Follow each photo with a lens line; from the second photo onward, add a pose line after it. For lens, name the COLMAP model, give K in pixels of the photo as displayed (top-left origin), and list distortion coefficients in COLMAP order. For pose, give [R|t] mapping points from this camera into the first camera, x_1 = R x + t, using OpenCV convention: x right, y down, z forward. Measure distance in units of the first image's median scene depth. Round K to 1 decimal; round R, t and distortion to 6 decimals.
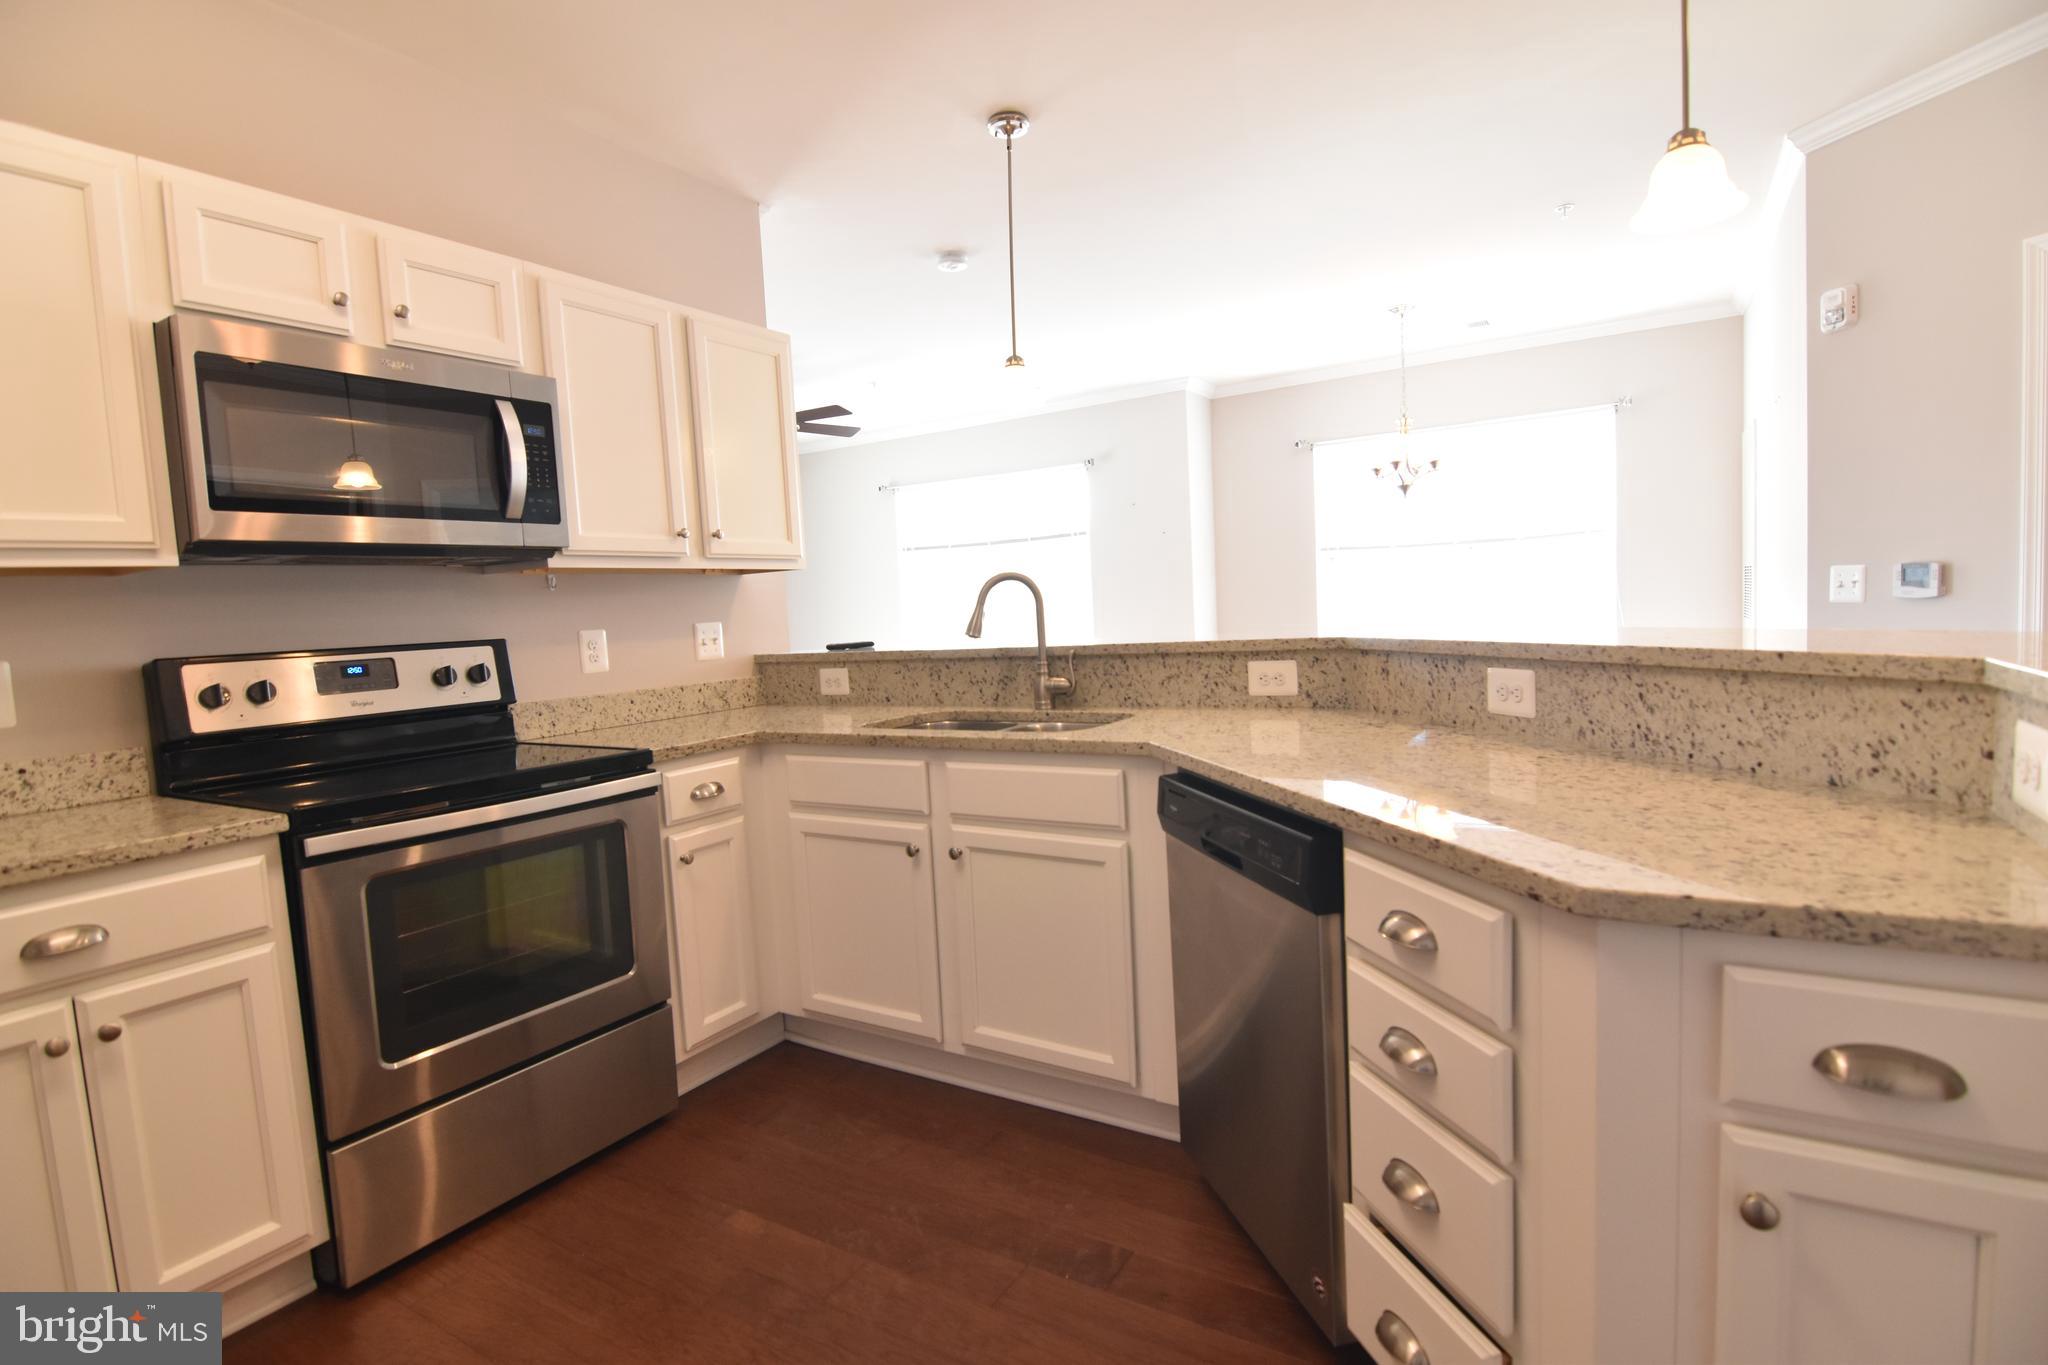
lens RADIAL K [[990.2, 0, 1035.5], [0, 990.2, 681.2], [0, 0, 1]] dist [-0.005493, -0.010425]
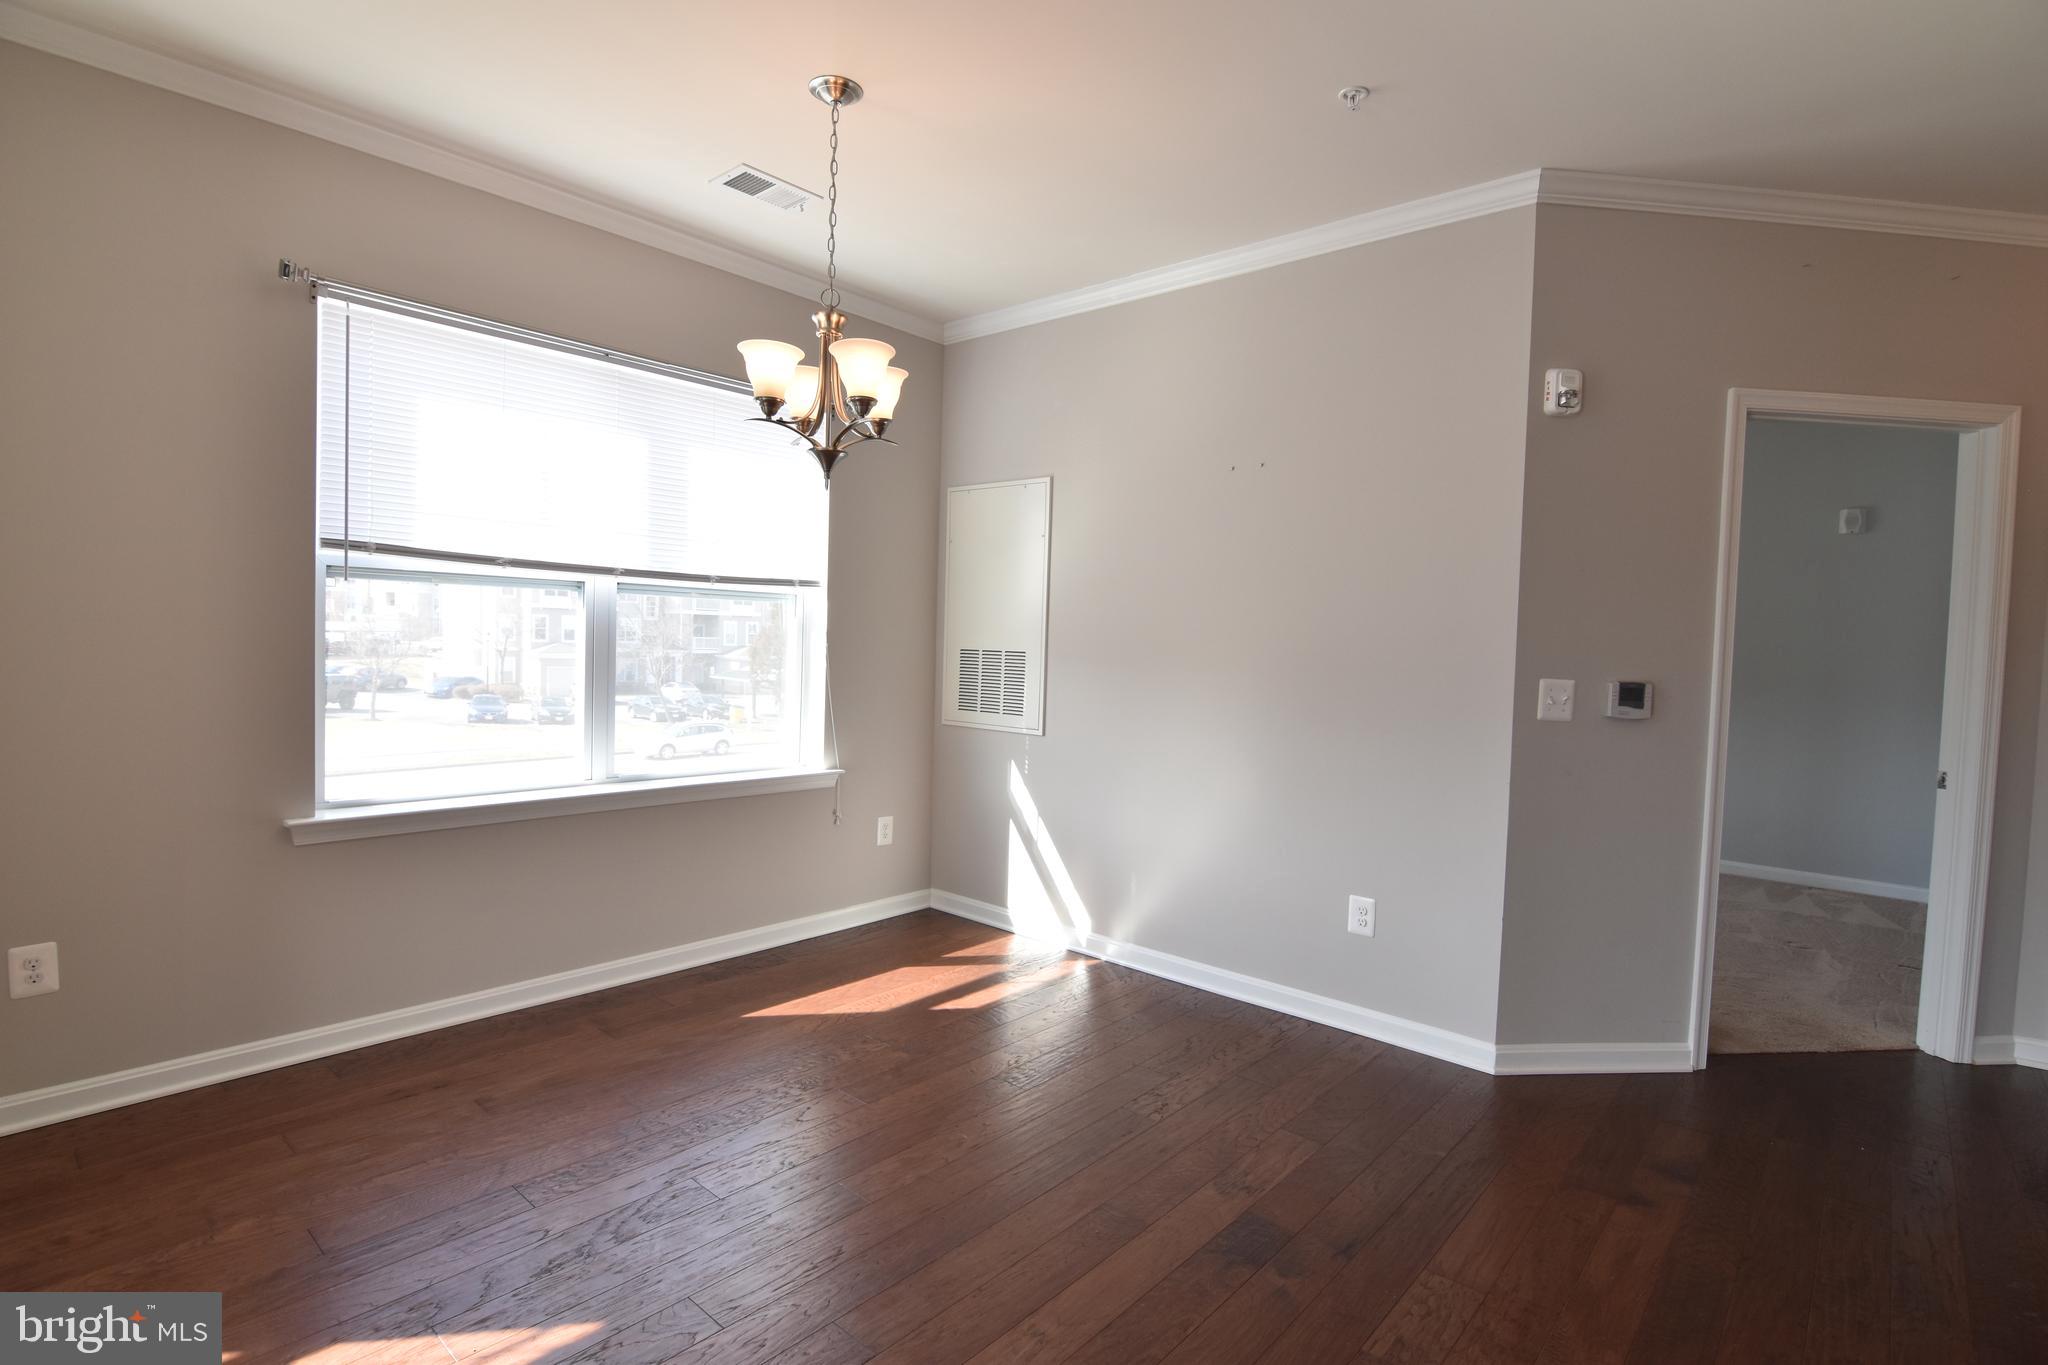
lens RADIAL K [[990.2, 0, 1035.5], [0, 990.2, 681.2], [0, 0, 1]] dist [-0.005493, -0.010425]
pose [[0.168042, 0.016488, 0.985642, -0.196387], [0.035806, 0.999098, -0.022817, -0.159685], [-0.985129, 0.039126, 0.167300, 1.844998]]
